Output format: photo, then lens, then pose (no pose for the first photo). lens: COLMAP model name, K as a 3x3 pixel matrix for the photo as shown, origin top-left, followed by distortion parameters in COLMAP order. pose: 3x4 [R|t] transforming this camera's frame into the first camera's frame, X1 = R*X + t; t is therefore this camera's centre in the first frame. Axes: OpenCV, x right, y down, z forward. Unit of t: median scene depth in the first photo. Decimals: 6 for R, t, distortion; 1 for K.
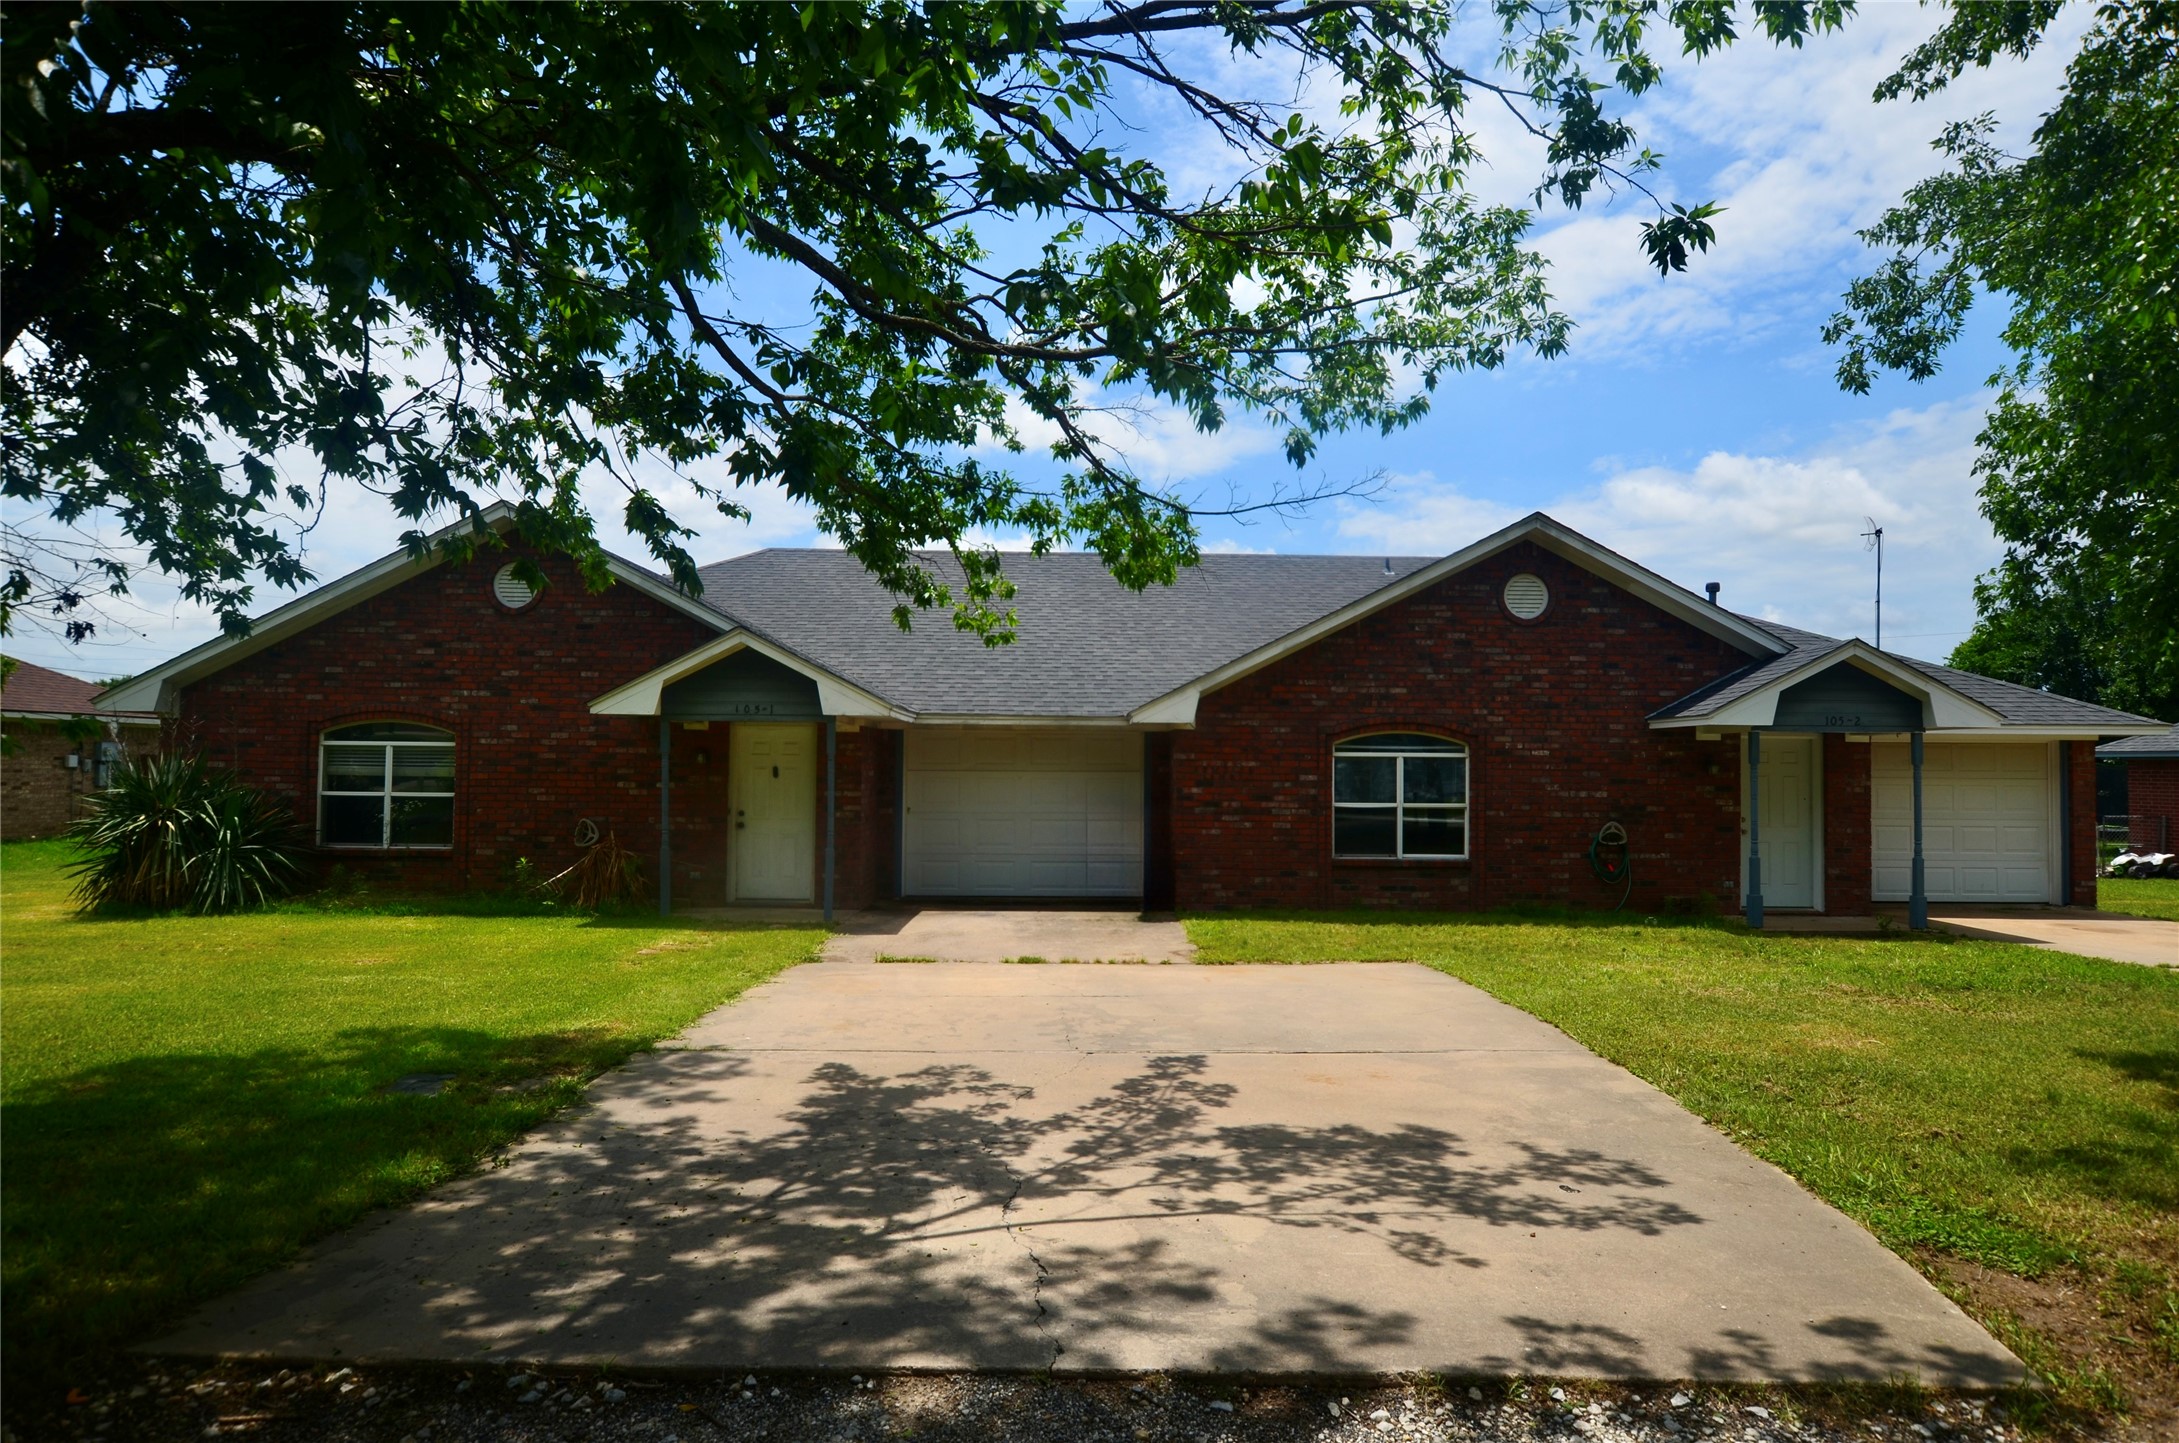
lens RADIAL K [[1329.6, 0, 1070.7], [0, 1329.6, 733.0], [0, 0, 1]] dist [-0.019914, 0.020535]
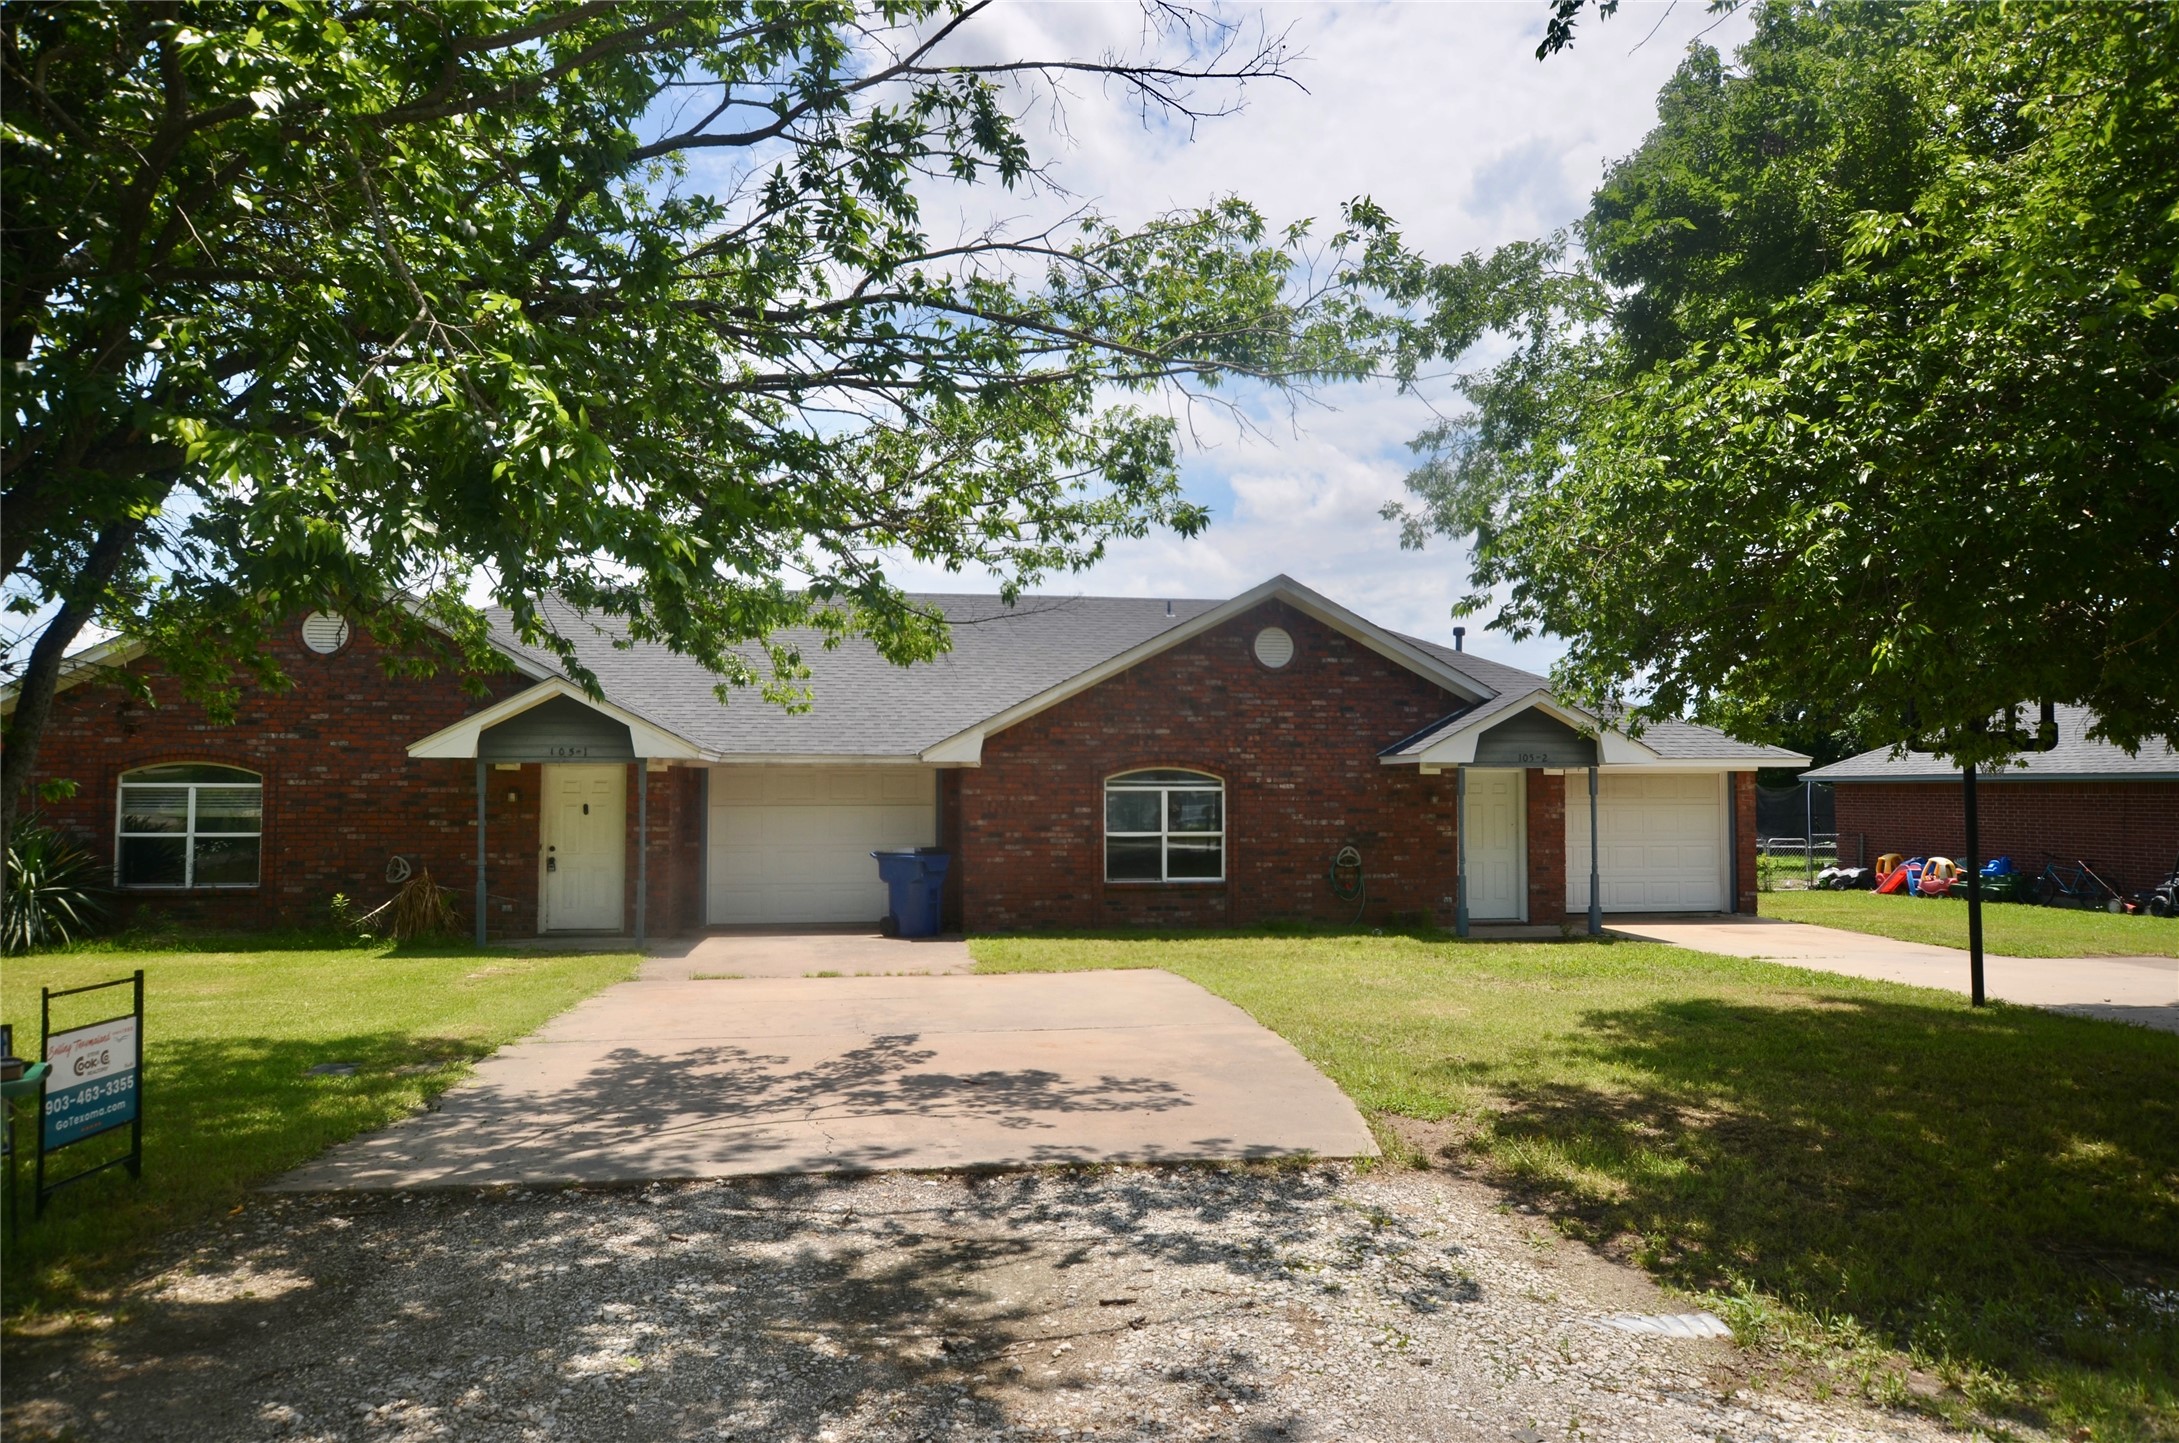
lens RADIAL K [[1470.4, 0, 1089.0], [0, 1470.4, 737.5], [0, 0, 1]] dist [-0.006520, 0.021006]
pose [[0.990248, -0.002592, 0.139294, 0.012826], [0.003863, 0.999953, -0.008854, -0.016292], [-0.139265, 0.009306, 0.990211, -0.221859]]
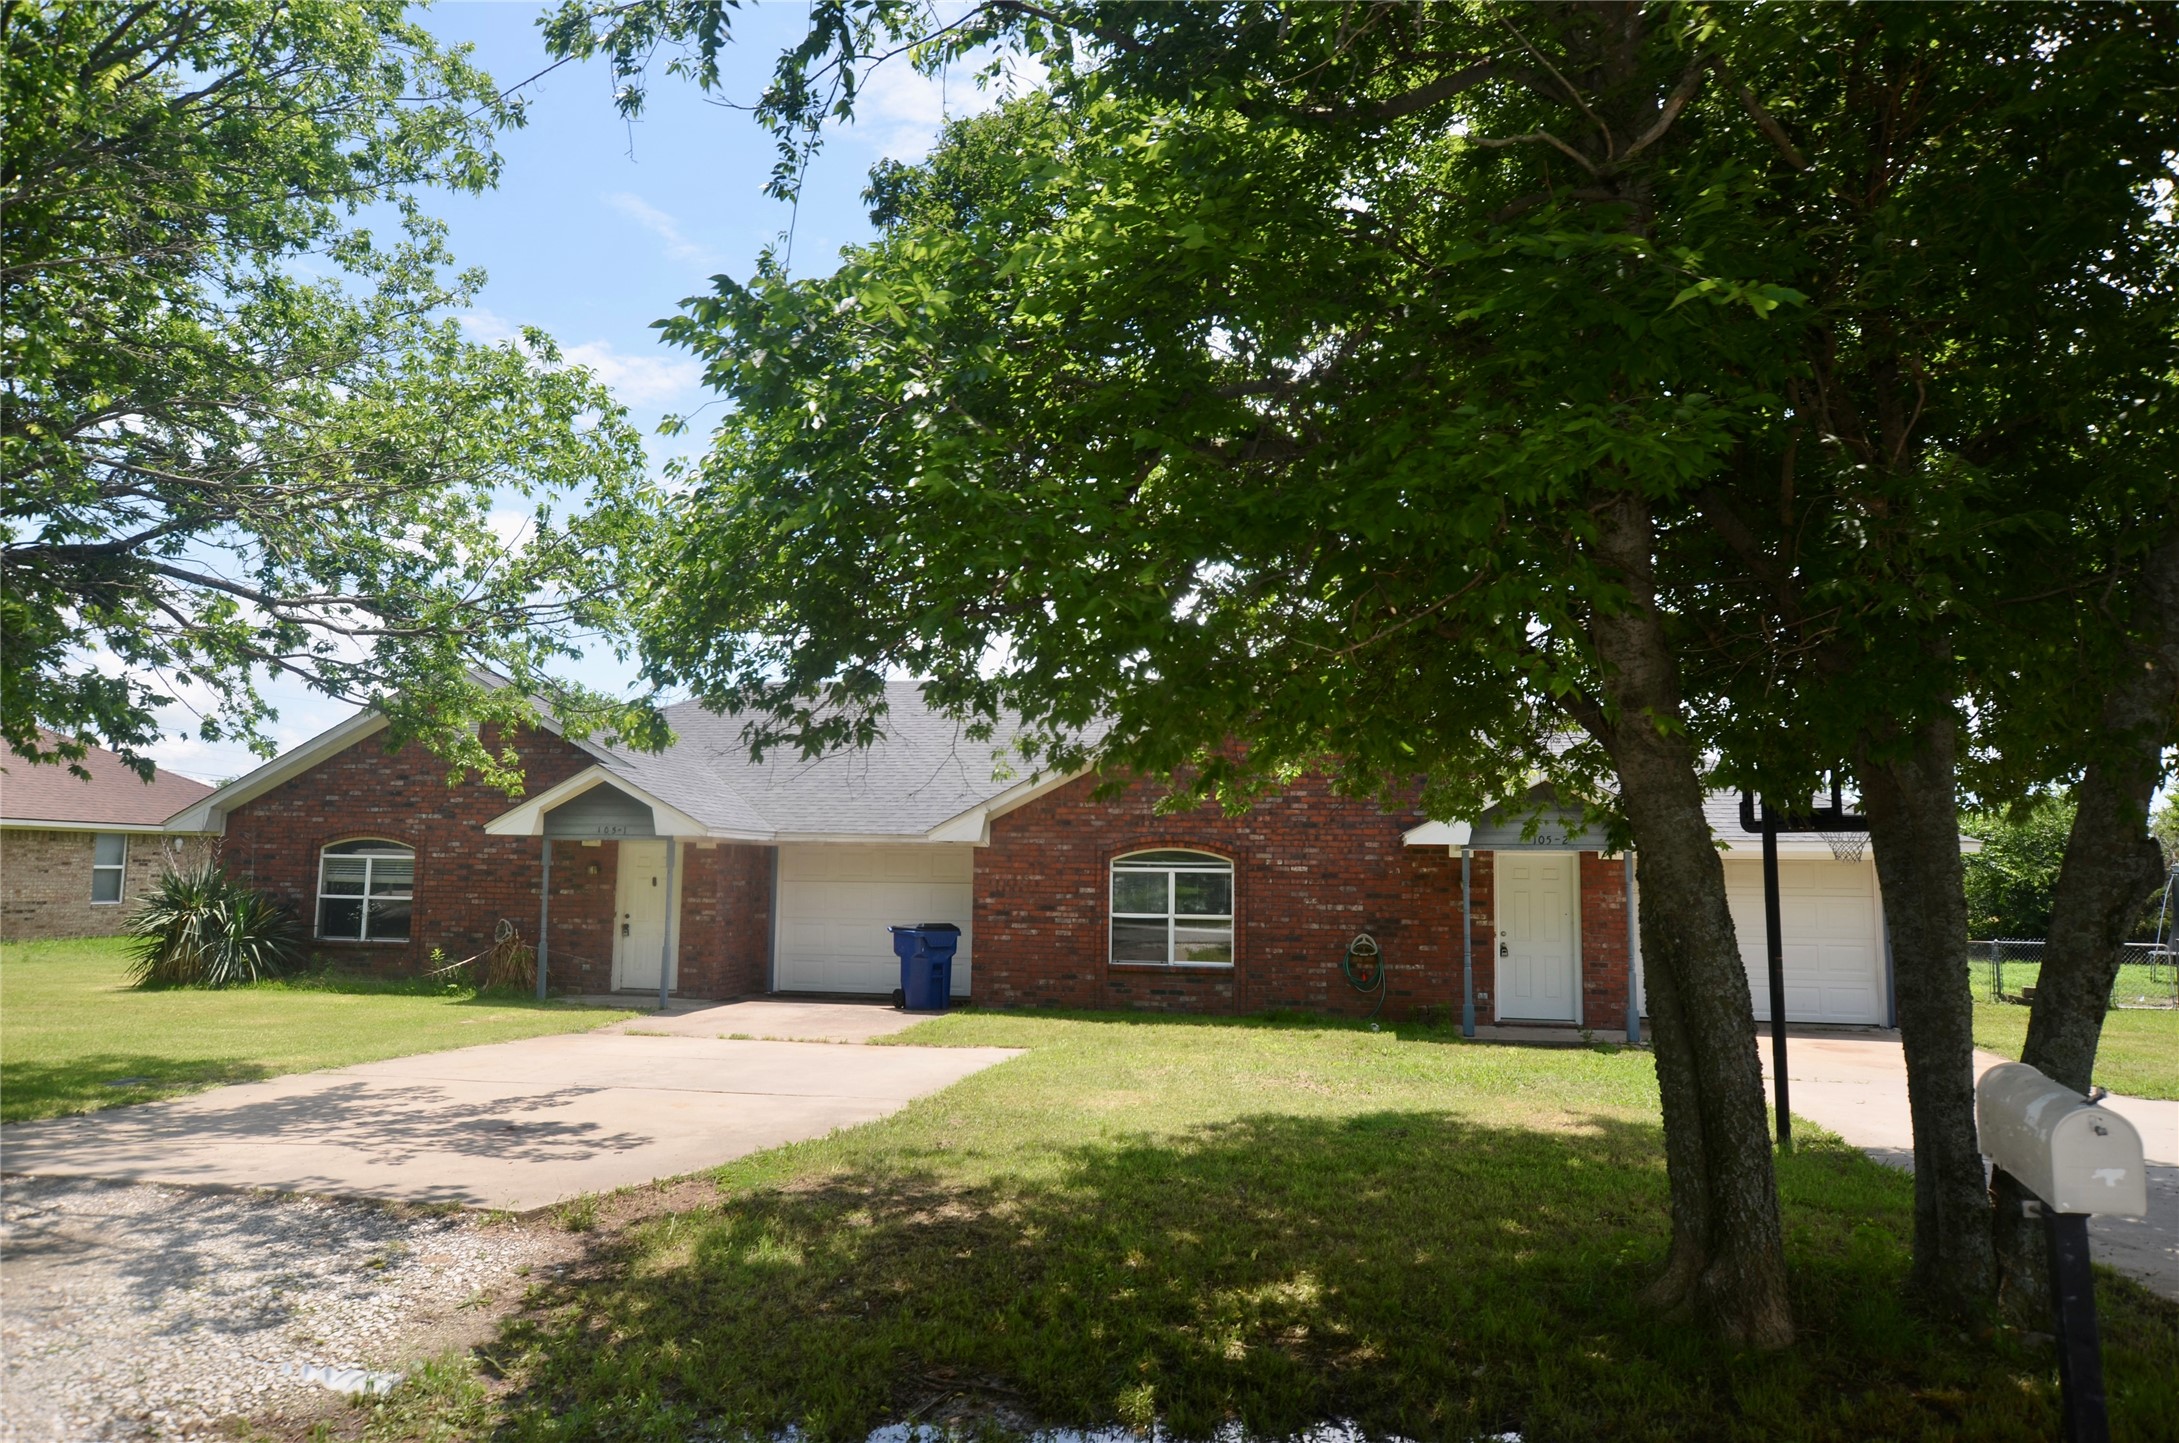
lens RADIAL K [[1470.4, 0, 1095.8], [0, 1470.4, 710.9], [0, 0, 1]] dist [-0.006520, 0.021006]
pose [[0.976581, -0.017970, -0.214399, 0.460374], [-0.000227, 0.996419, -0.084549, -0.012282], [0.215151, 0.082618, 0.973080, -0.219442]]
